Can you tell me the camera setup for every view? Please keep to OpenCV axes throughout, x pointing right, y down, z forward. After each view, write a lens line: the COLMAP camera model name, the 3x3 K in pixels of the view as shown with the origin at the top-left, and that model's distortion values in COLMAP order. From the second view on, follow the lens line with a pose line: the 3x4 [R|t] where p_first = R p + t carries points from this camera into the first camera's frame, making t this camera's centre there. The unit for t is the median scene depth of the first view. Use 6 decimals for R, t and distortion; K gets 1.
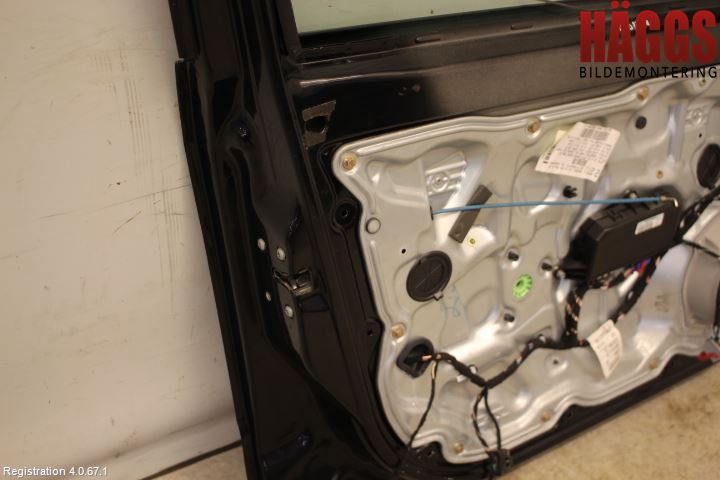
lens RADIAL K [[920.2, 0, 360.0], [0, 920.2, 240.0], [0, 0, 1]] dist [-0.041187, -0.032057]
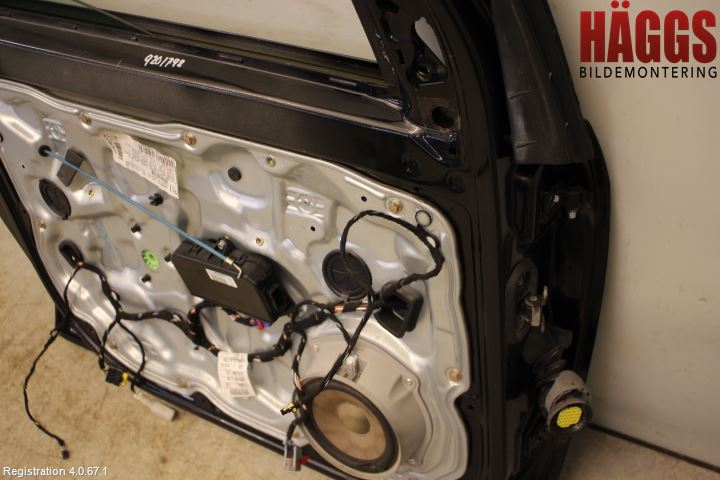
lens RADIAL K [[770.5, 0, 360.0], [0, 770.5, 240.0], [0, 0, 1]] dist [-0.090665, -0.004374]
pose [[0.421349, 0.490993, -0.762490, 0.990582], [-0.332041, 0.865908, 0.374103, -0.405544], [0.843928, 0.095550, 0.527879, 0.736815]]
